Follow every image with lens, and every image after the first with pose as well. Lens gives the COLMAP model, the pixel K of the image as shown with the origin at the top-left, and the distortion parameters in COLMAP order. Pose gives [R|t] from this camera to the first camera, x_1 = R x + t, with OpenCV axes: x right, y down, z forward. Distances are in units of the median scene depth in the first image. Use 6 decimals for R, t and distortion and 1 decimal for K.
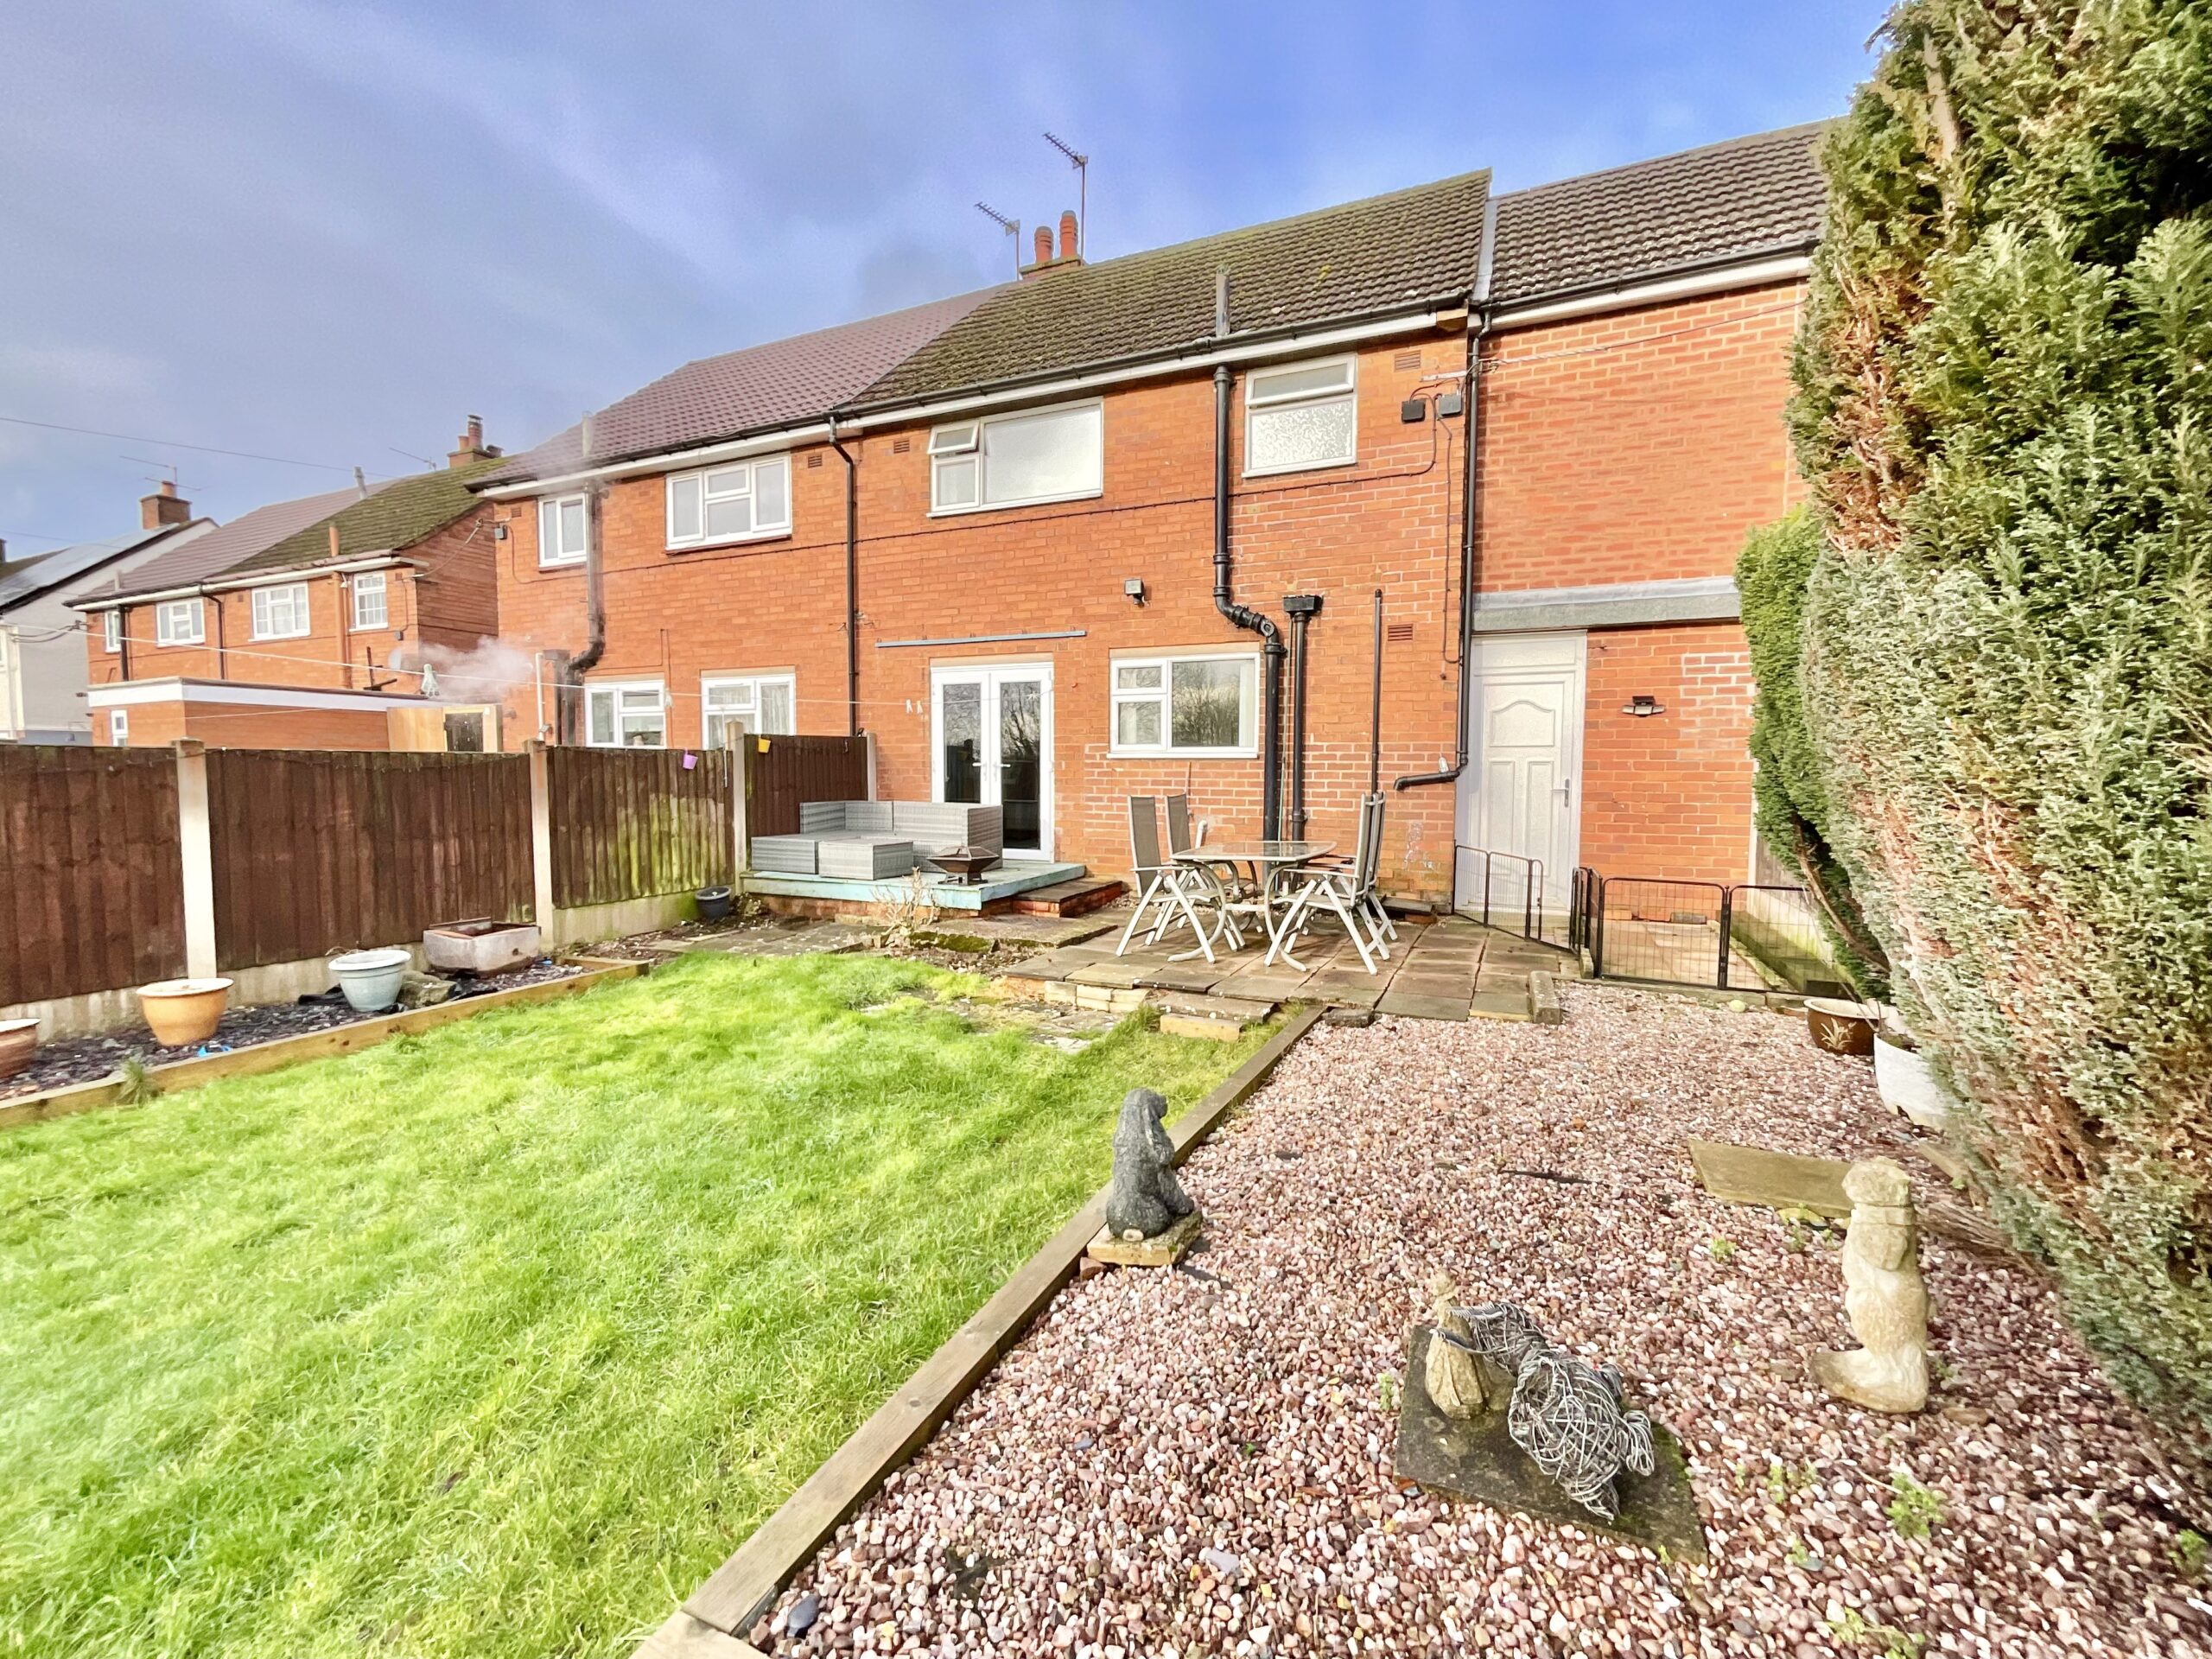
lens RADIAL K [[895.9, 0, 1110.5], [0, 895.9, 828.9], [0, 0, 1]] dist [-0.004762, 0.002242]
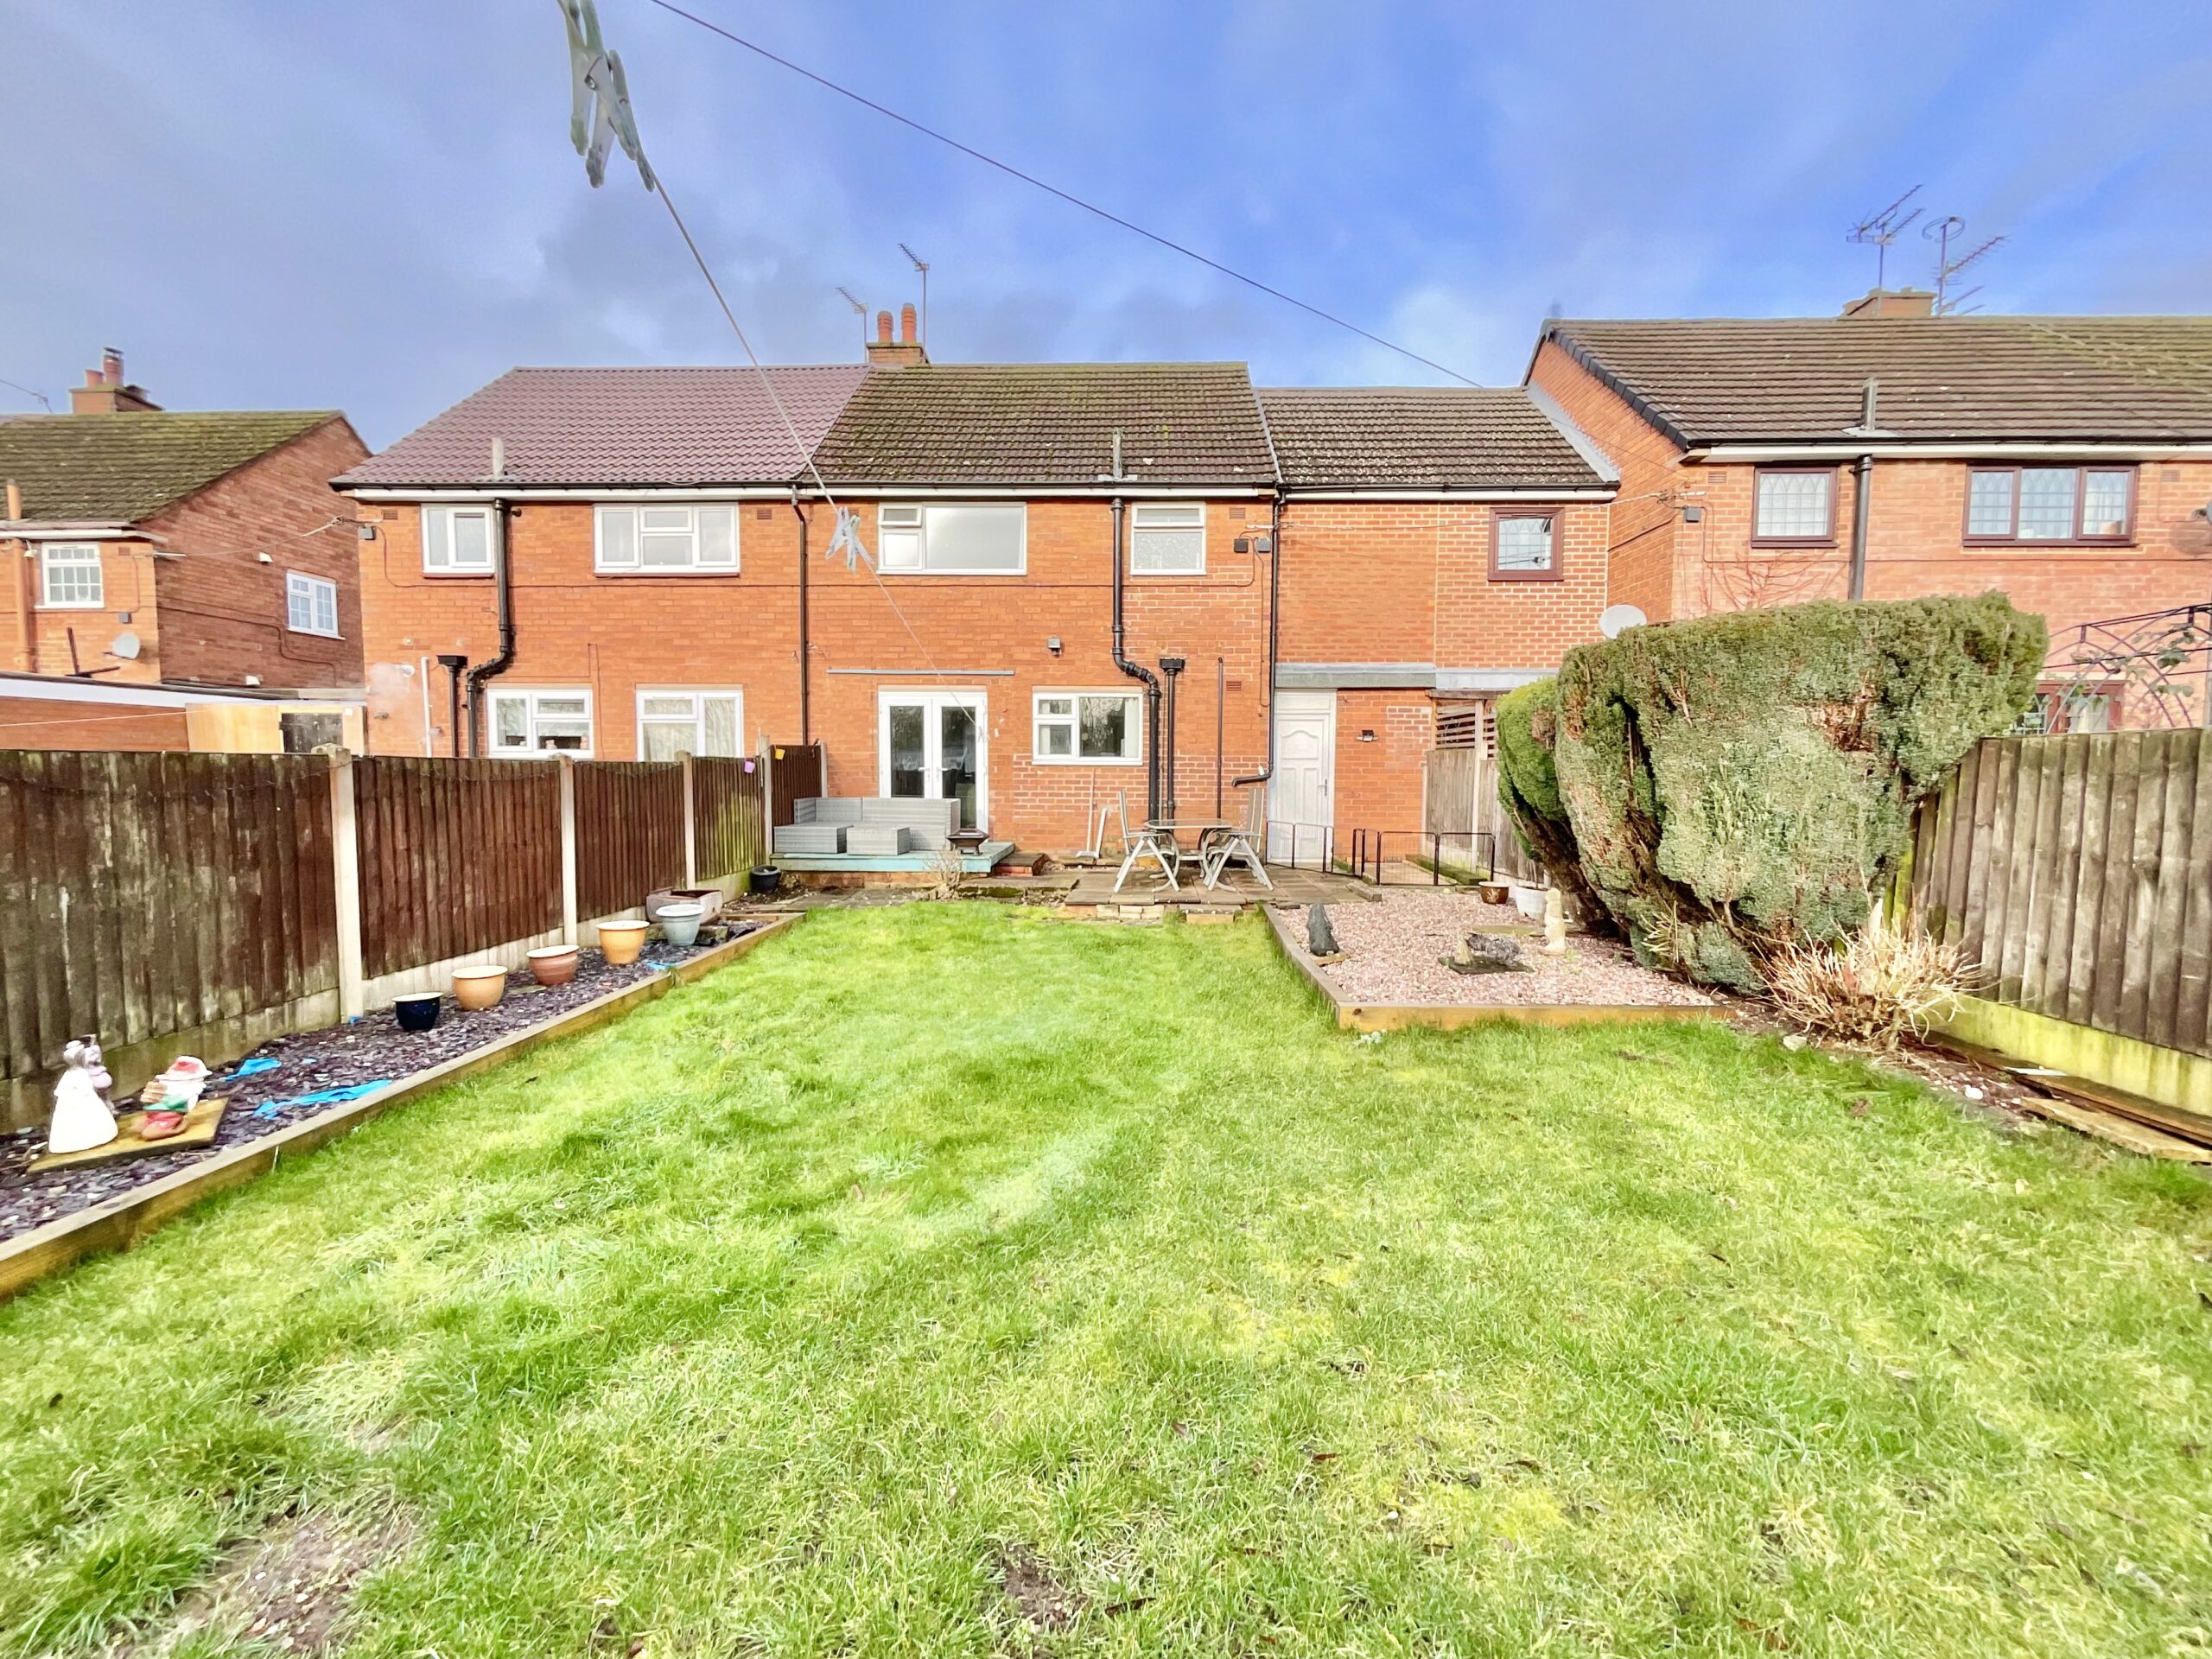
lens RADIAL K [[895.9, 0, 1104.6], [0, 895.9, 832.4], [0, 0, 1]] dist [-0.004762, 0.002242]
pose [[0.928087, -0.024198, 0.371576, -0.443285], [0.021973, 0.999706, 0.010222, 0.014726], [-0.371714, -0.001322, 0.928346, -0.344554]]
